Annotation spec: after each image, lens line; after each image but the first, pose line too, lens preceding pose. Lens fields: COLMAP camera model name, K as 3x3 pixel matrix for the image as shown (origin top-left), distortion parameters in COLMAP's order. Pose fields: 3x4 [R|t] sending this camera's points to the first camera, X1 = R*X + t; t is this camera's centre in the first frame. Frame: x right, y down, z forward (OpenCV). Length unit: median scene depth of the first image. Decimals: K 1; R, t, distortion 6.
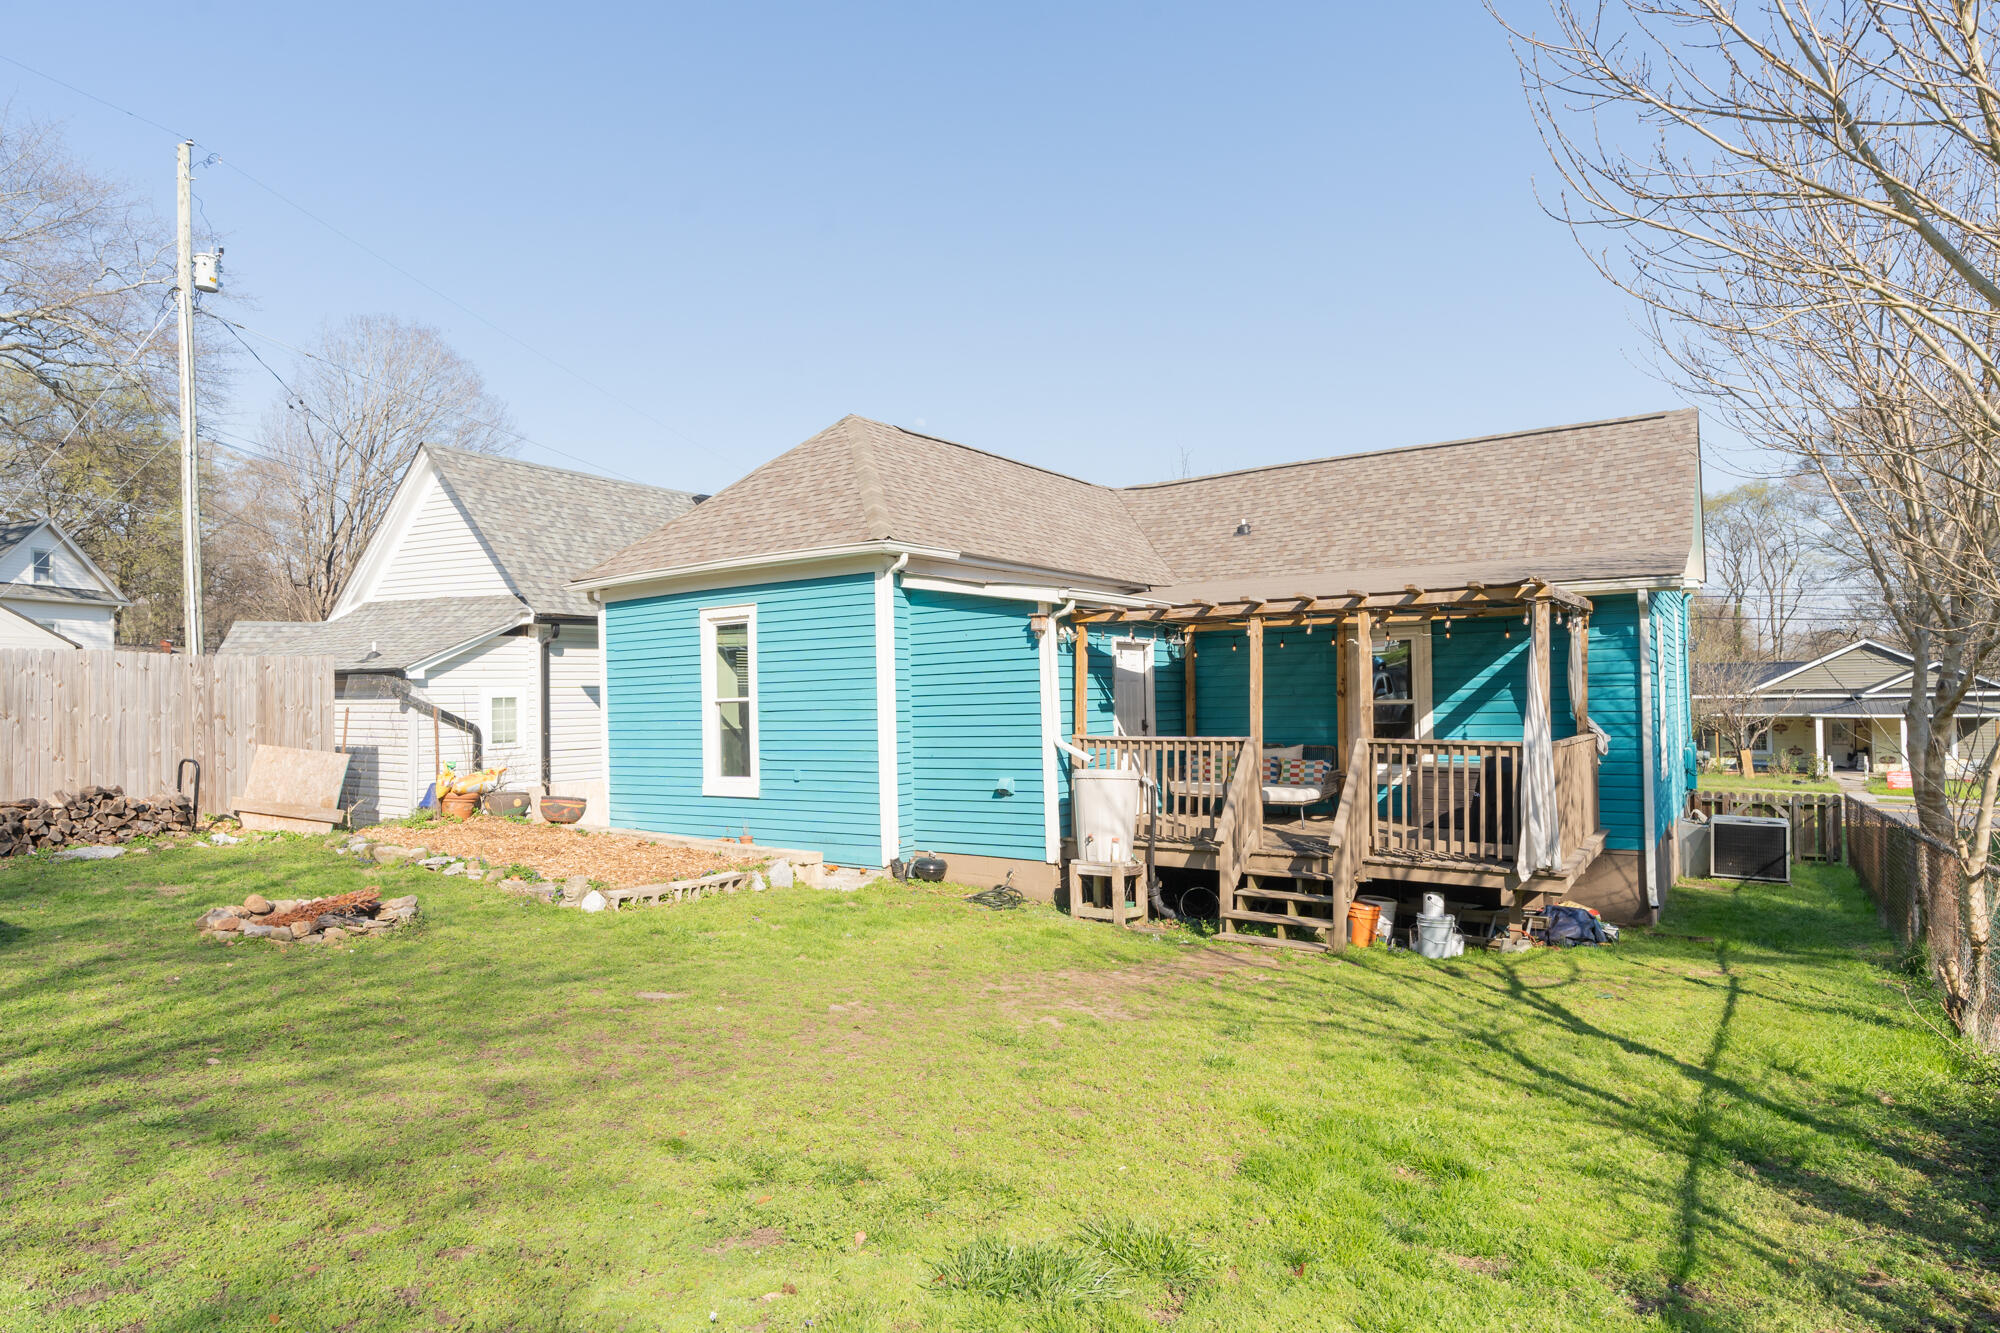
lens RADIAL K [[1148.6, 0, 1005.1], [0, 1148.6, 677.1], [0, 0, 1]] dist [-0.001105, 0.000044]
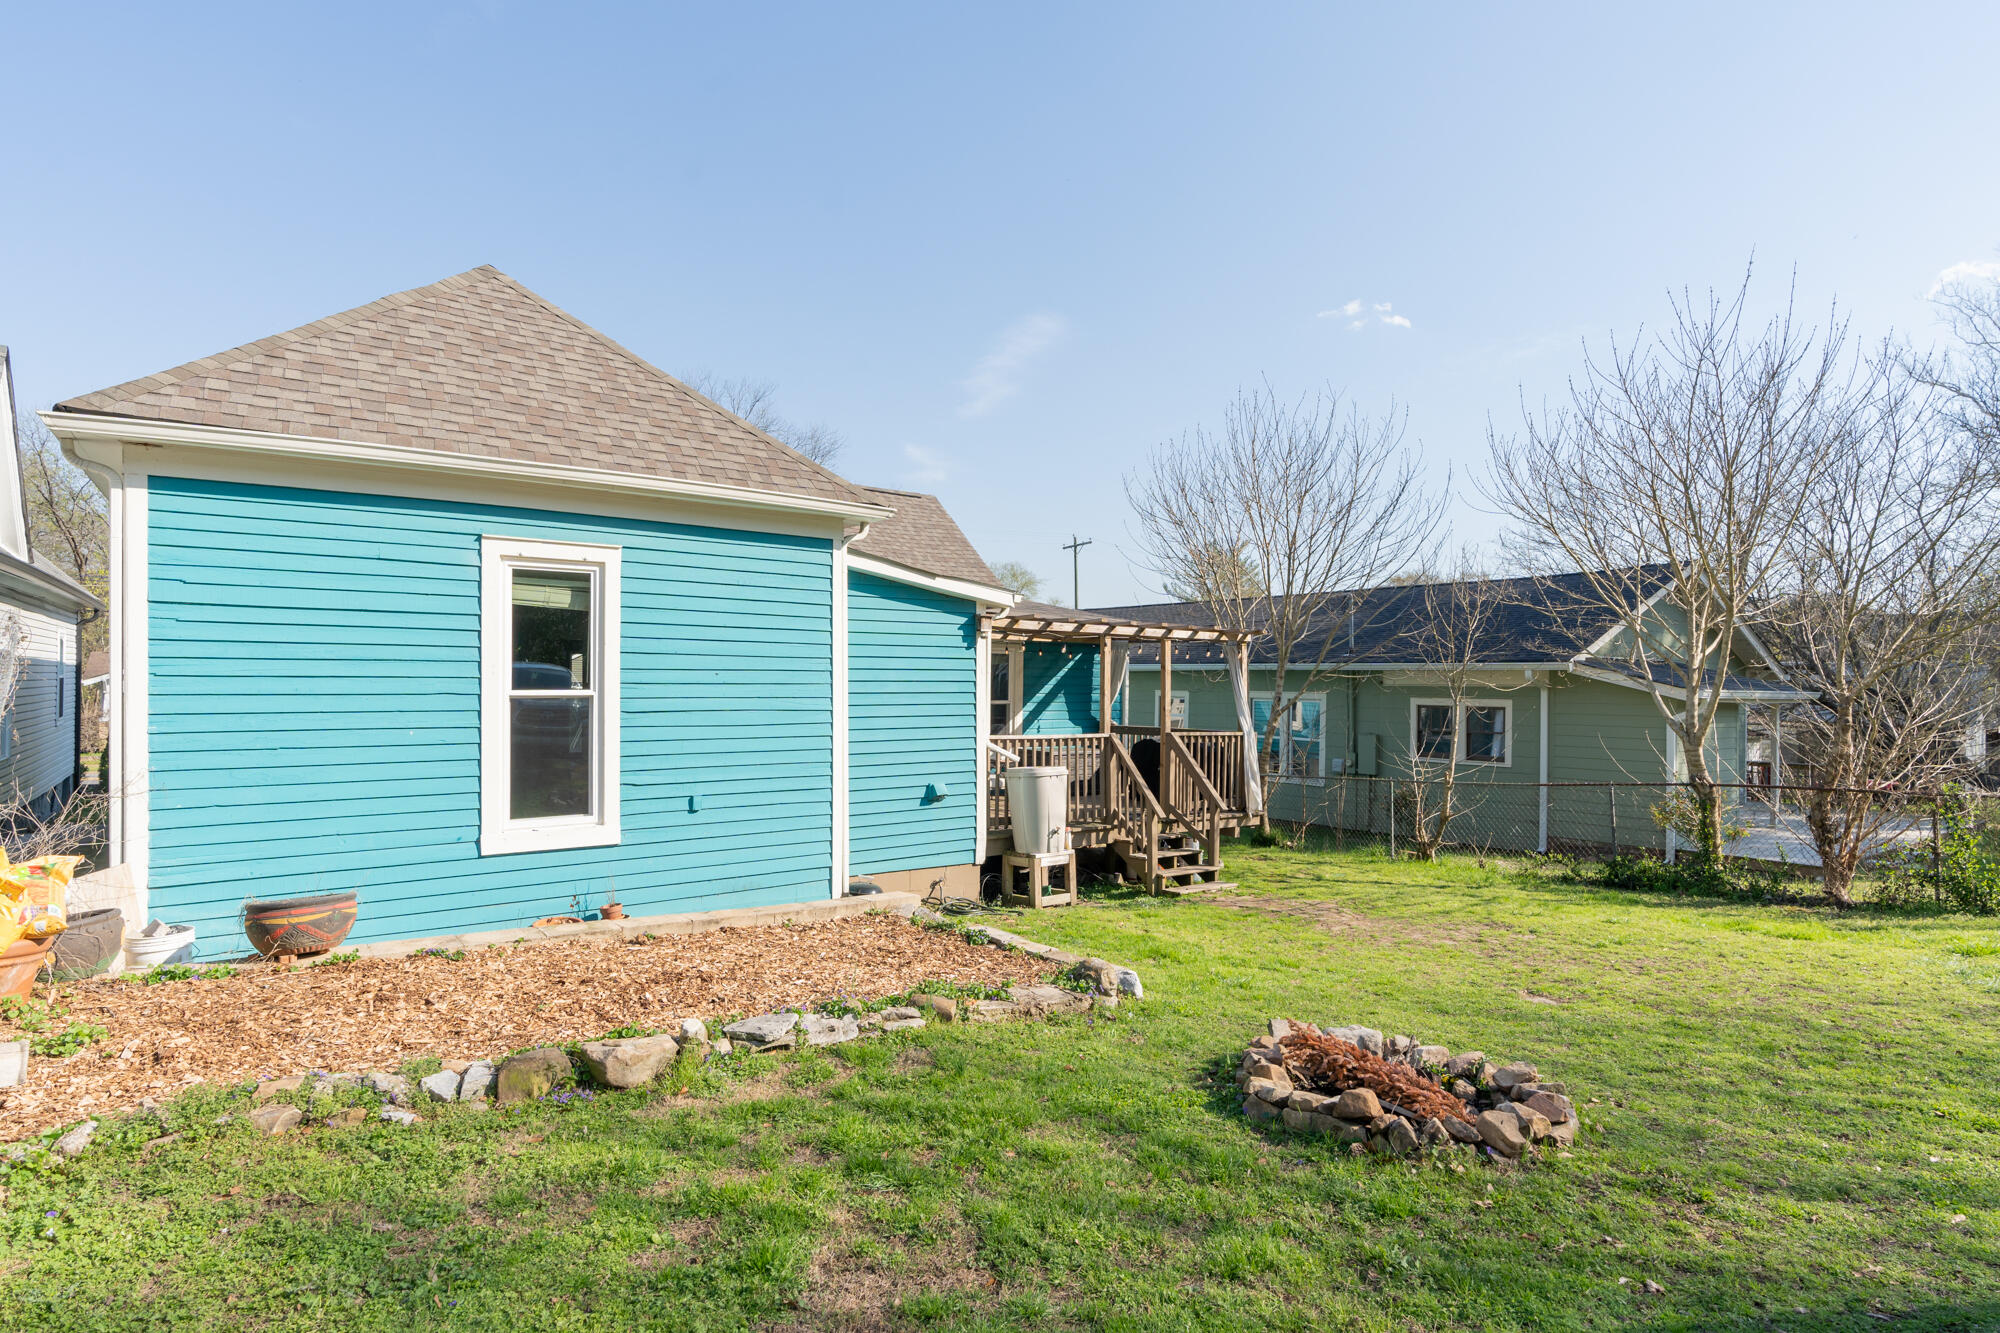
lens RADIAL K [[1000.6, 0, 1003.8], [0, 1000.6, 672.8], [0, 0, 1]] dist [-0.002362, 0.000504]
pose [[0.330382, 0.030182, 0.943365, -0.724682], [-0.040165, 0.999033, -0.017897, 0.009369], [-0.942992, -0.031977, 0.331275, 0.644461]]
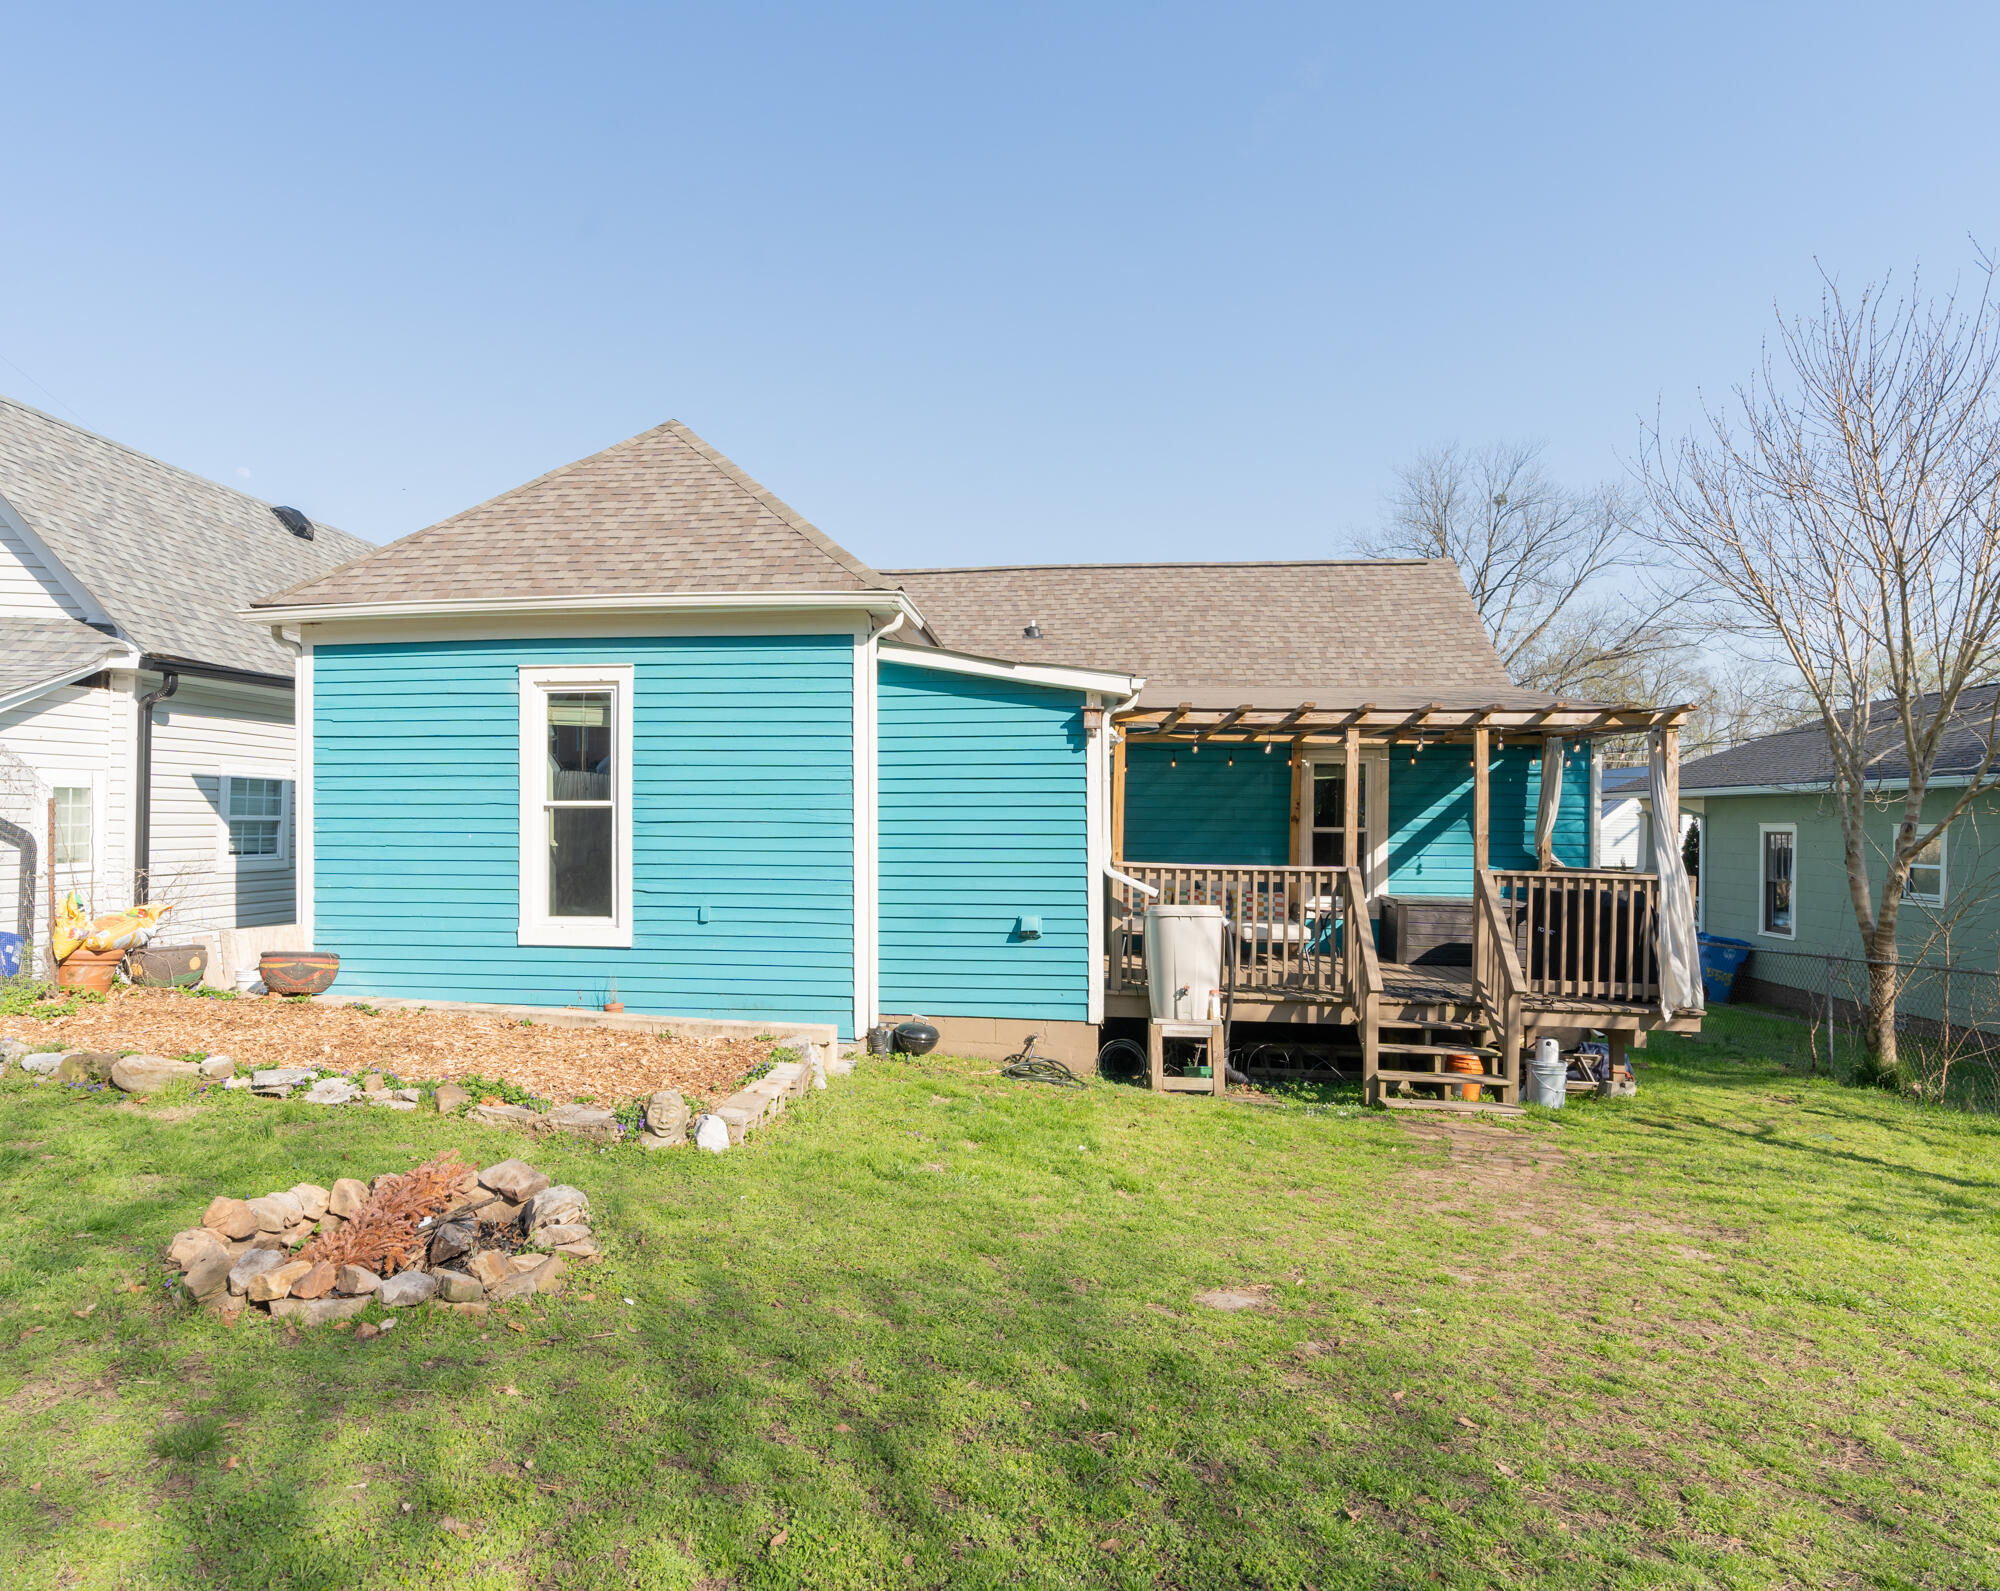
lens RADIAL K [[1210.5, 0, 994.8], [0, 1210.5, 809.0], [0, 0, 1]] dist [-0.005416, -0.001490]
pose [[0.886828, 0.031506, 0.461025, -0.379846], [-0.035257, 0.999378, -0.000477, 0.015846], [-0.460753, -0.015832, 0.887387, 0.273079]]
